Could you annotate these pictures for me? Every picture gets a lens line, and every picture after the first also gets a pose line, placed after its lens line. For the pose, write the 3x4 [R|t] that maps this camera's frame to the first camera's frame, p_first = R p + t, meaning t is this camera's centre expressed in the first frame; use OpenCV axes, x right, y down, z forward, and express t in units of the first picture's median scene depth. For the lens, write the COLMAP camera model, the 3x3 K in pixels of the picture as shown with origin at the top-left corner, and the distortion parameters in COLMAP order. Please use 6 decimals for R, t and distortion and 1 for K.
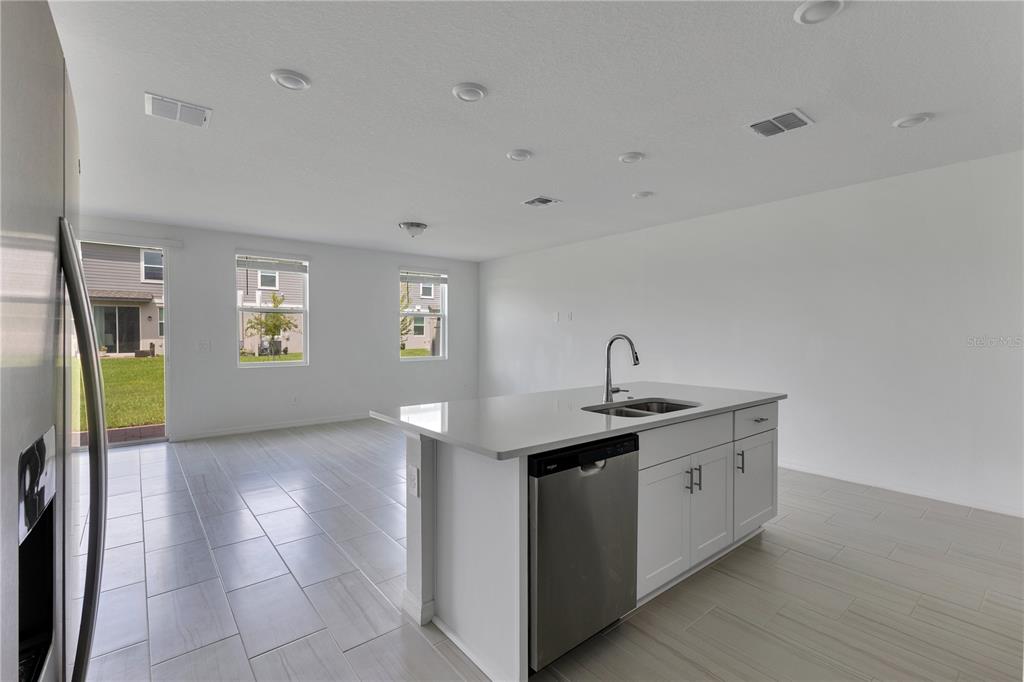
lens RADIAL K [[459.0, 0, 514.3], [0, 459.0, 338.5], [0, 0, 1]] dist [0.000044, -0.000008]
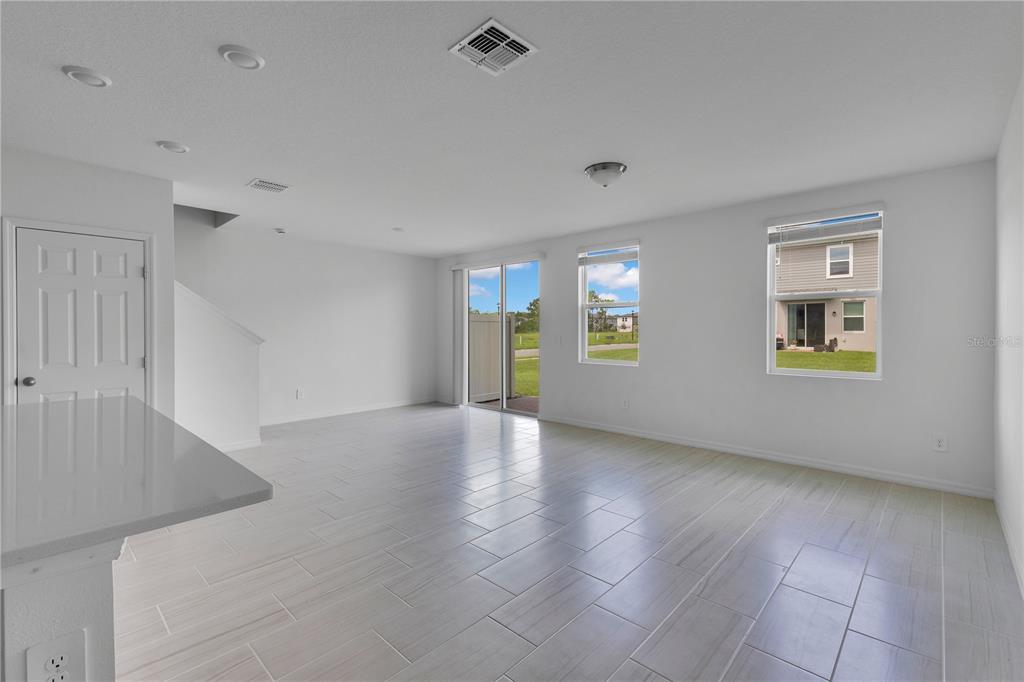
lens RADIAL K [[459.0, 0, 512.8], [0, 459.0, 336.4], [0, 0, 1]] dist [0.000044, -0.000008]
pose [[0.182569, 0.009688, -0.983145, 0.067778], [-0.001865, 0.999953, 0.009507, -0.002258], [0.983191, 0.000098, 0.182578, 0.127978]]
